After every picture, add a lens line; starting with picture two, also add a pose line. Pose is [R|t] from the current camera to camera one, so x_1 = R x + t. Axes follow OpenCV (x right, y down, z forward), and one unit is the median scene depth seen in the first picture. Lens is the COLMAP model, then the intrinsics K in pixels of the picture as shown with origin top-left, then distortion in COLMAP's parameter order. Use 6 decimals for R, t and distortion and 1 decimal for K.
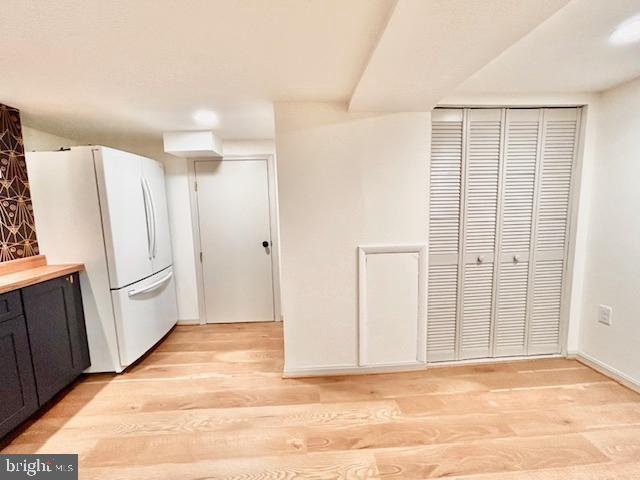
lens RADIAL K [[283.5, 0, 320.0], [0, 283.5, 240.0], [0, 0, 1]] dist [0.000678, 0.000252]
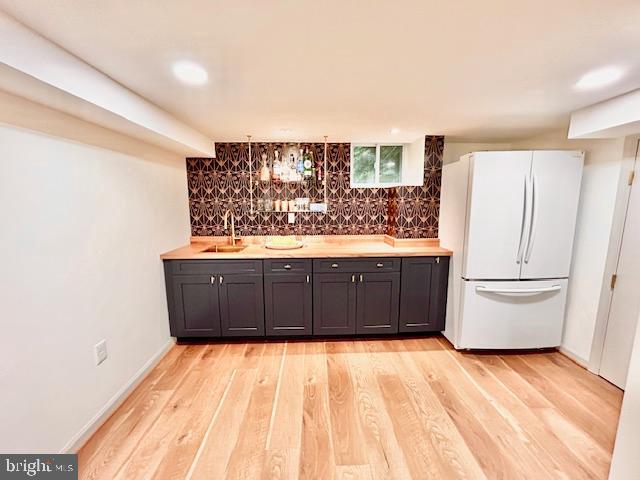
lens RADIAL K [[256.7, 0, 320.0], [0, 256.7, 240.0], [0, 0, 1]] dist [0.000300, 0.000220]
pose [[-0.035315, 0.165904, -0.985509, 0.294353], [-0.122198, 0.978008, 0.169020, -0.084601], [0.991877, 0.126396, -0.014265, 0.436212]]
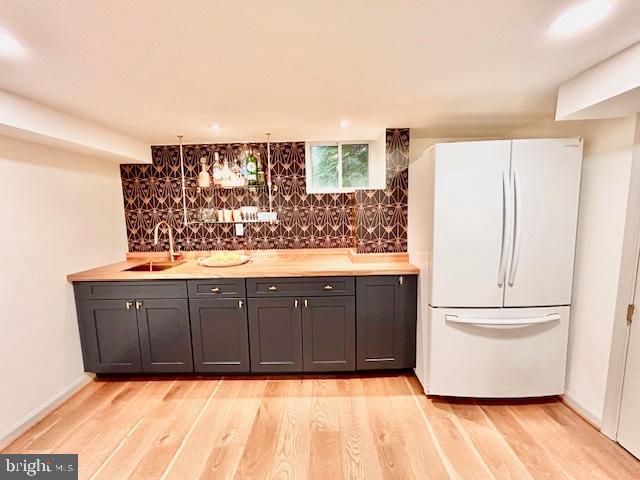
lens RADIAL K [[256.7, 0, 320.0], [0, 256.7, 240.0], [0, 0, 1]] dist [0.000300, 0.000220]
pose [[-0.084661, 0.135563, -0.987145, 0.074643], [-0.103313, 0.984168, 0.144014, -0.112571], [0.991039, 0.114177, -0.069316, 0.711609]]
